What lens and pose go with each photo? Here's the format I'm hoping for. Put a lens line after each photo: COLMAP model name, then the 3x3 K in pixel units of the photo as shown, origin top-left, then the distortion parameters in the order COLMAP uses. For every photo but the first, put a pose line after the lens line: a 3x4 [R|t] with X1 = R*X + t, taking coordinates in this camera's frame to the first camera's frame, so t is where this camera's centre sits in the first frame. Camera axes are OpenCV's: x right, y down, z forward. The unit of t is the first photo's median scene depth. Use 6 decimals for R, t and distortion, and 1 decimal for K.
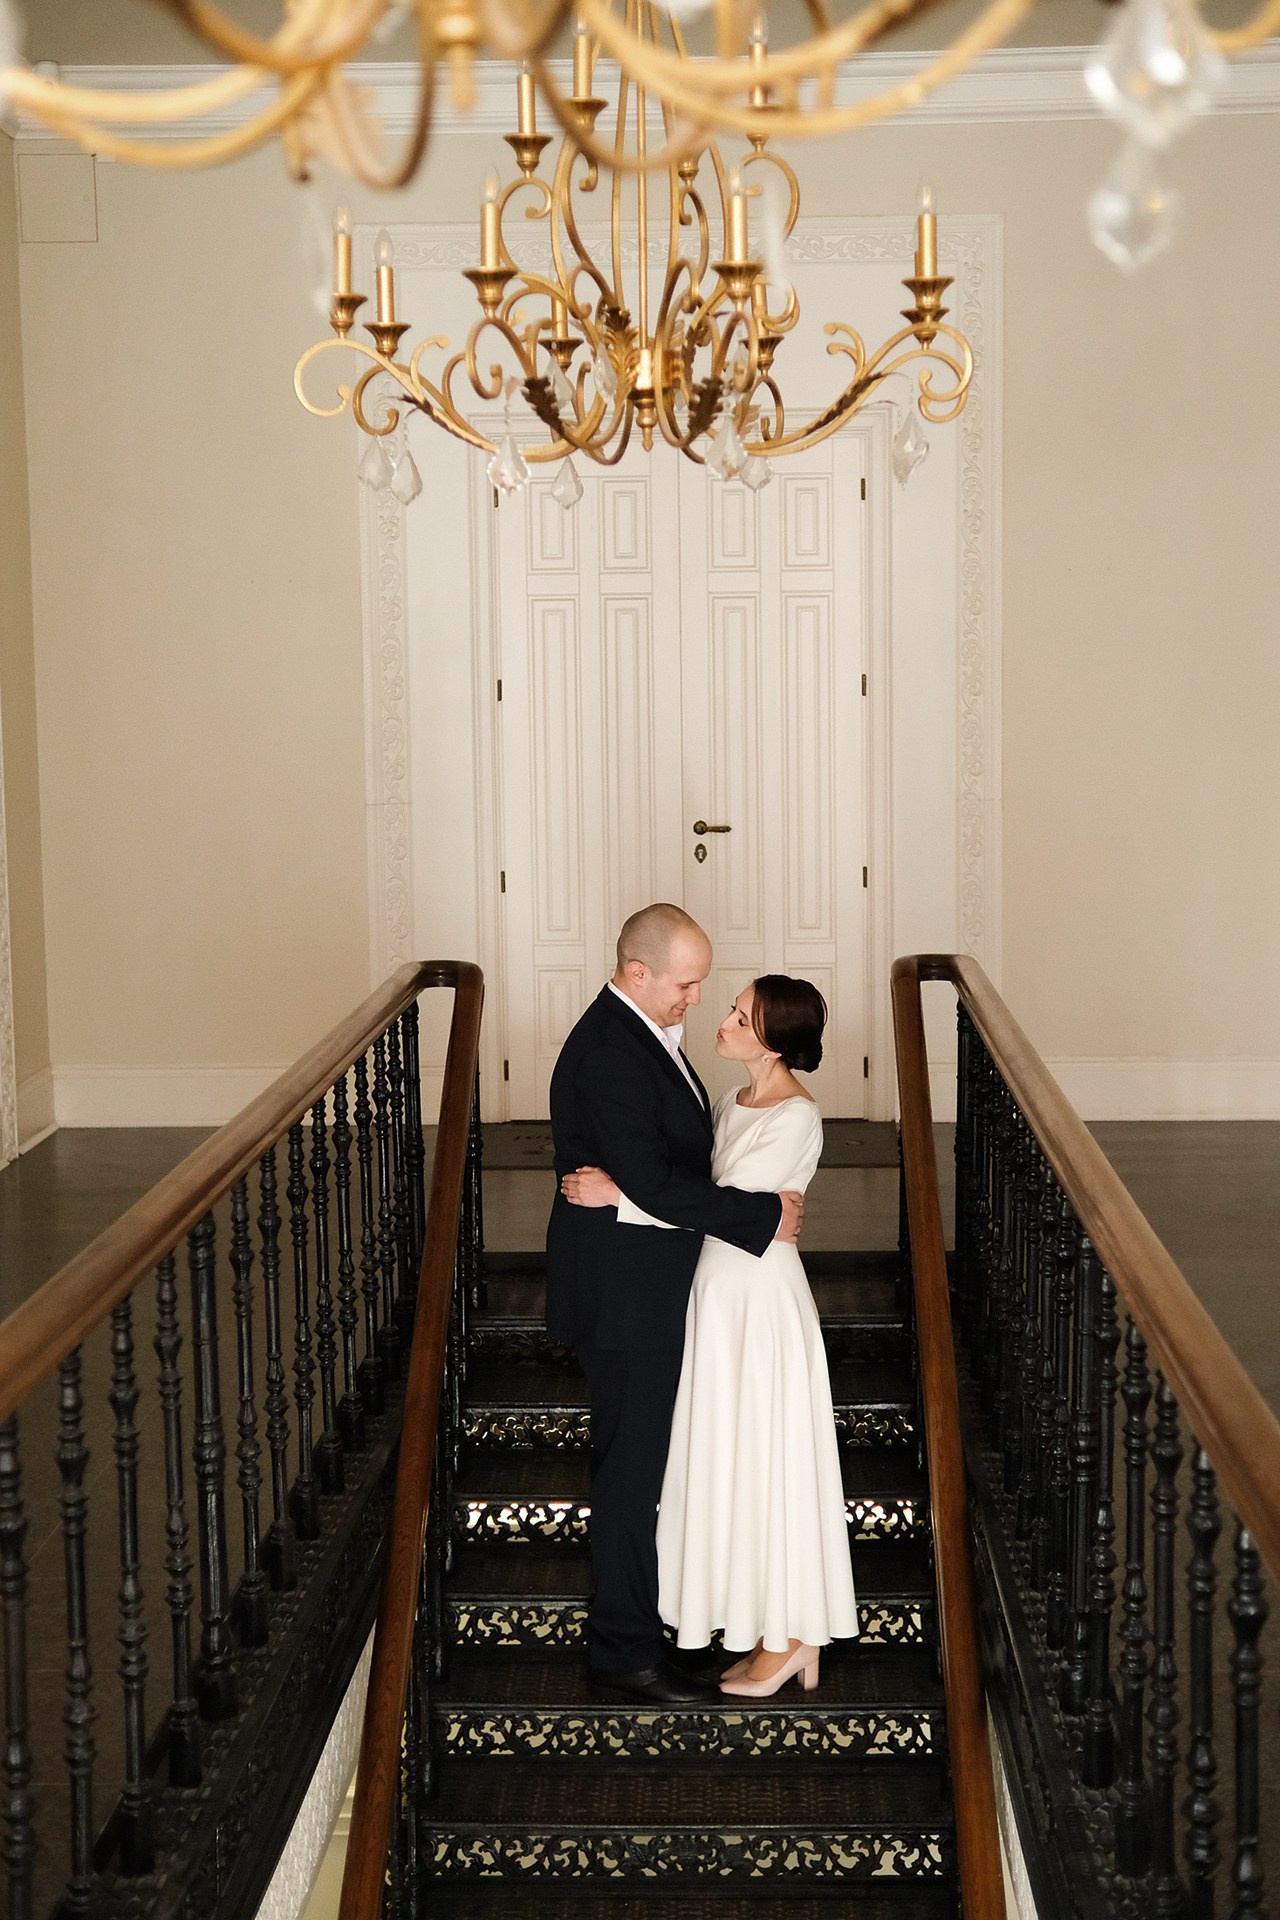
lens RADIAL K [[2856.4, 0, 640.0], [0, 2856.4, 960.0], [0, 0, 1]] dist [0.011133, 0.397343]
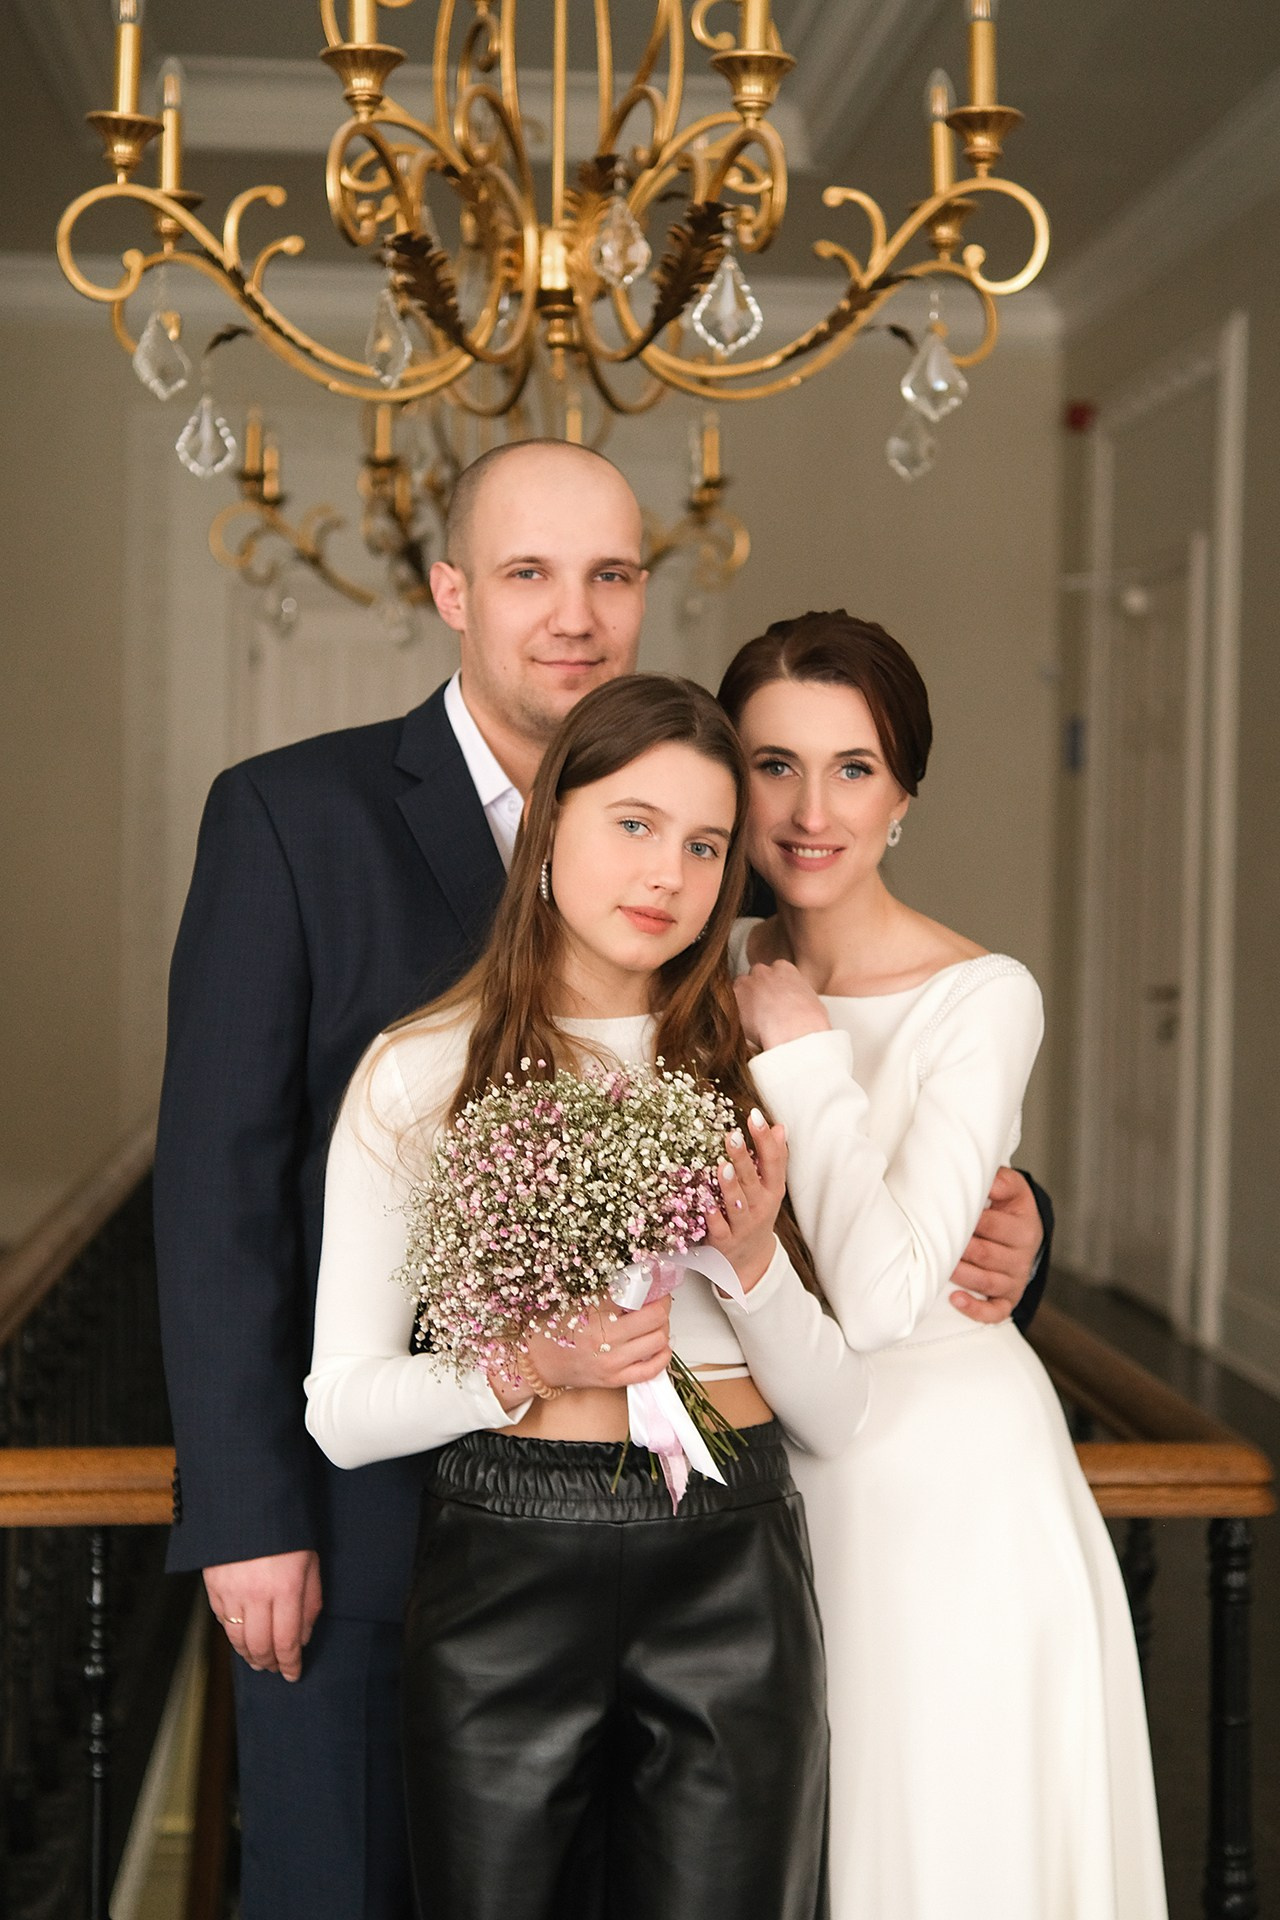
lens RADIAL K [[2849.9, 0, 640.0], [0, 2849.9, 960.0], [0, 0, 1]] dist [0.014551, 0.459143]
pose [[0.994007, 0.024524, 0.106531, -0.057621], [-0.017731, 0.997776, -0.064252, 0.056307], [-0.107869, 0.061978, 0.992231, -0.235071]]
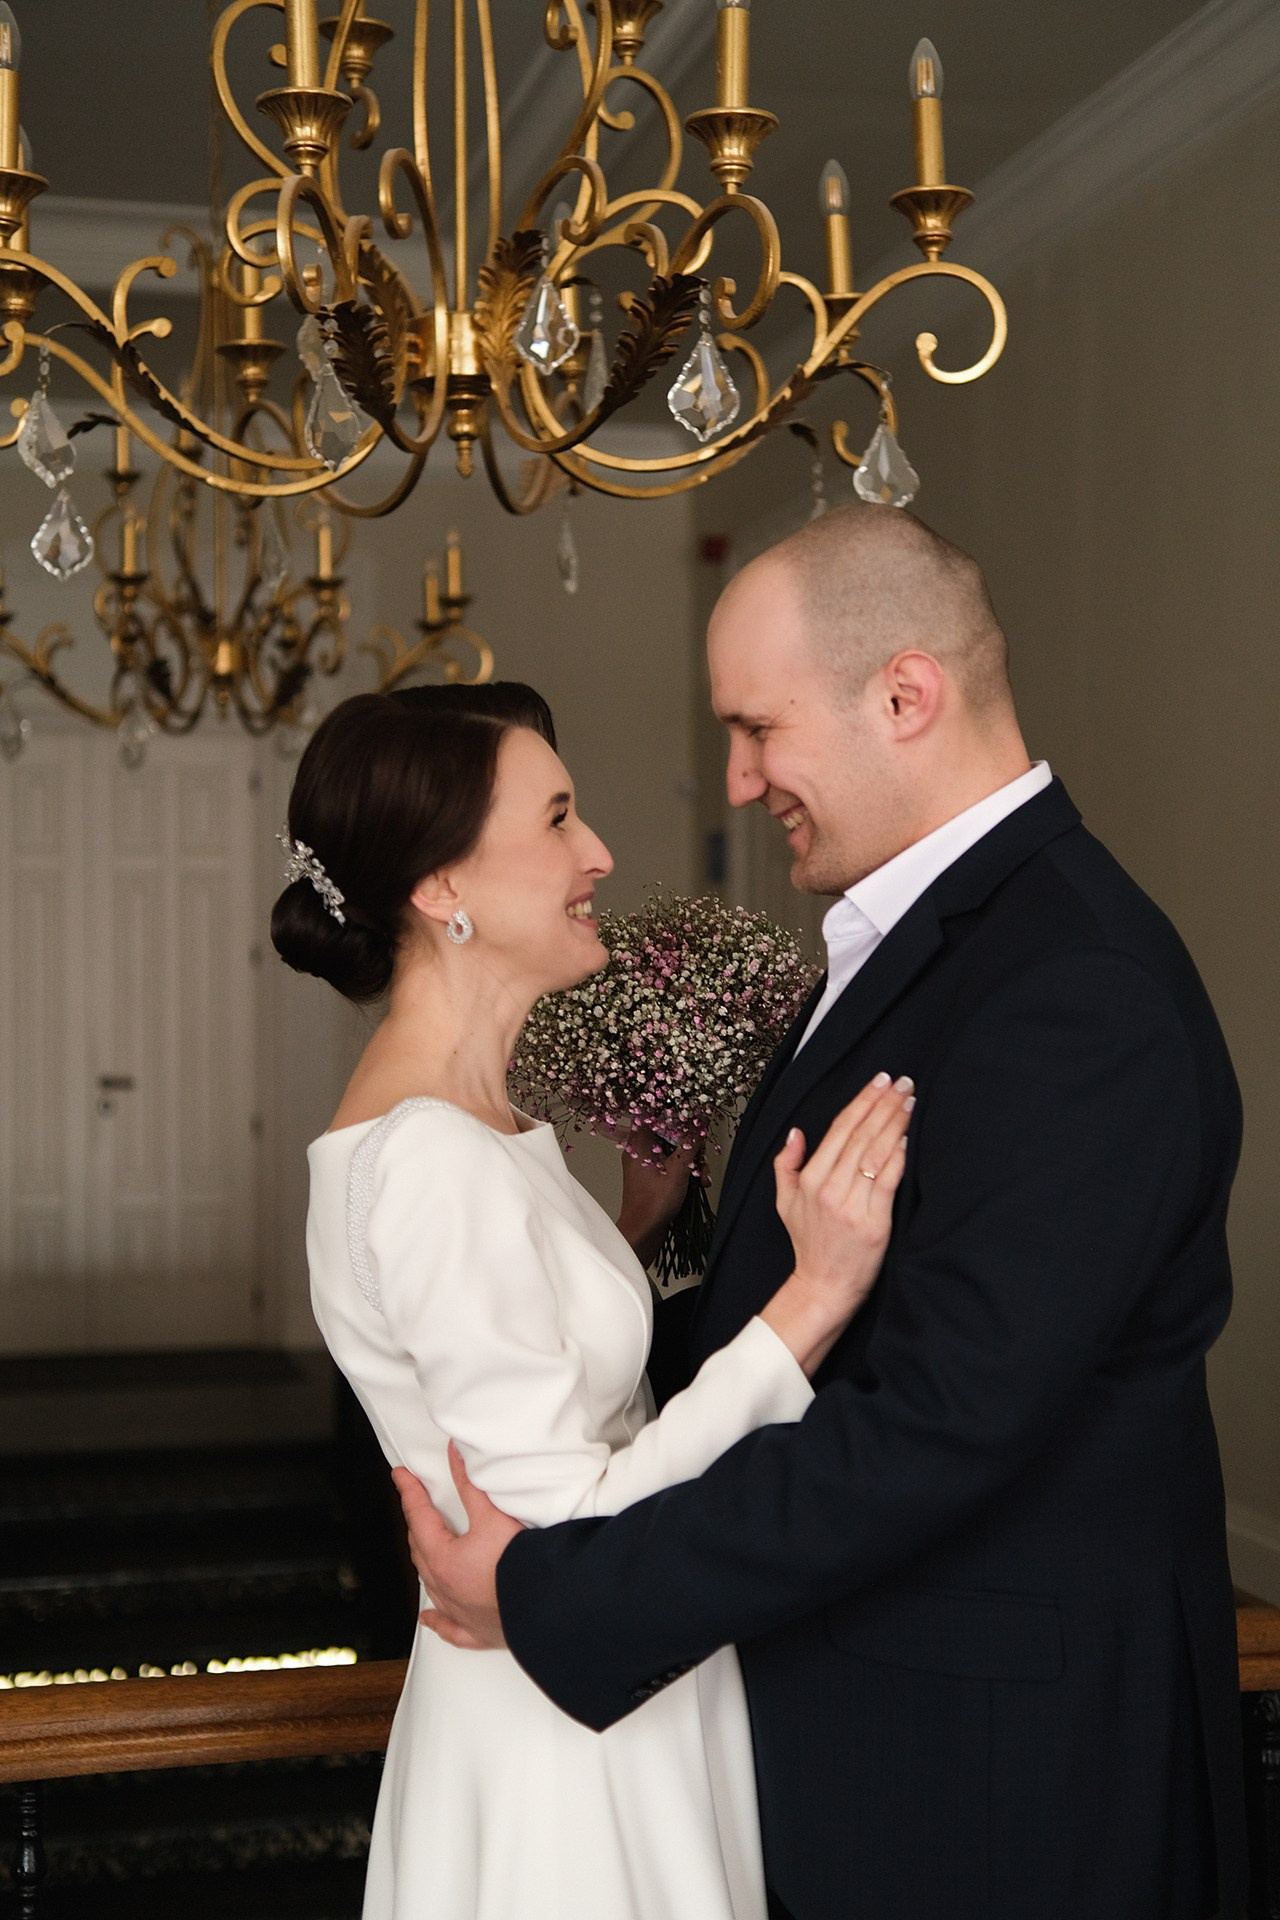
lens RADIAL K [[2681.5, 0, 640.0], [0, 2681.5, 960.0], [0, 0, 1]] dist [0.019041, 0.447049]
pose [[0.969712, 0.010188, 0.244040, -0.102070], [0.015117, 0.994711, -0.101596, 0.045266], [-0.243784, 0.102208, 0.964429, -0.156839]]
